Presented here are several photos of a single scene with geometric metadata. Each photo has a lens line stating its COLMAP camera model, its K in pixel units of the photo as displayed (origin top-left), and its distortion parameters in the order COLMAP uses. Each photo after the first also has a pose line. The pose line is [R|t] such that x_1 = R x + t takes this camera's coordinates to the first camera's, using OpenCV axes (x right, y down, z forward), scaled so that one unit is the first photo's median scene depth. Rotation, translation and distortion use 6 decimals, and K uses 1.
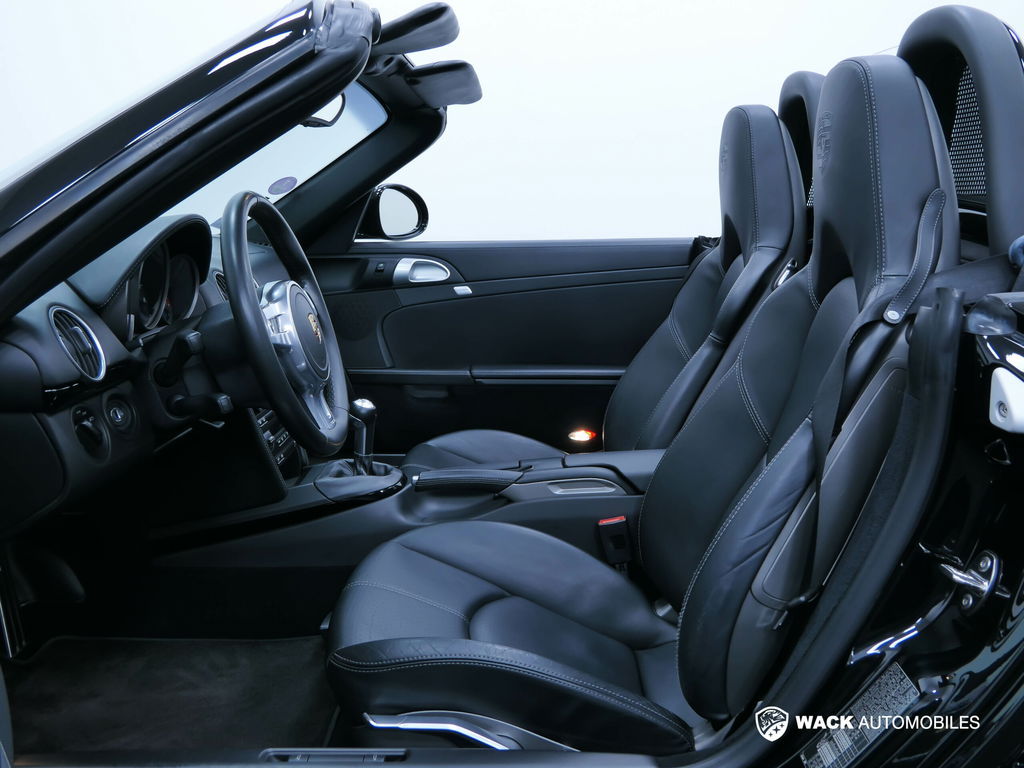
lens RADIAL K [[998.9, 0, 513.1], [0, 998.9, 382.9], [0, 0, 1]] dist [-0.002791, 0.000000]
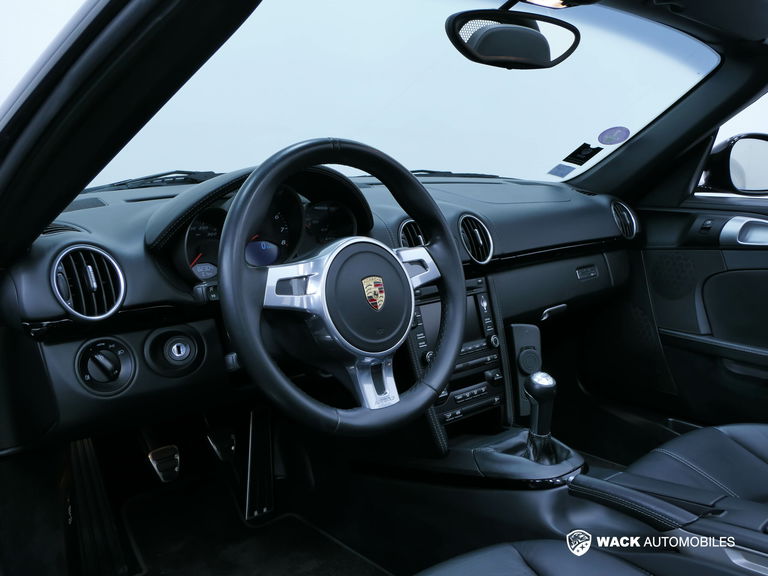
lens RADIAL K [[749.2, 0, 385.5], [0, 749.2, 286.7], [0, 0, 1]] dist [-0.002791, 0.000000]
pose [[0.681536, 0.135103, -0.719205, 0.165705], [-0.136635, 0.989020, 0.056309, -0.057941], [0.718915, 0.059892, 0.692513, 0.318569]]
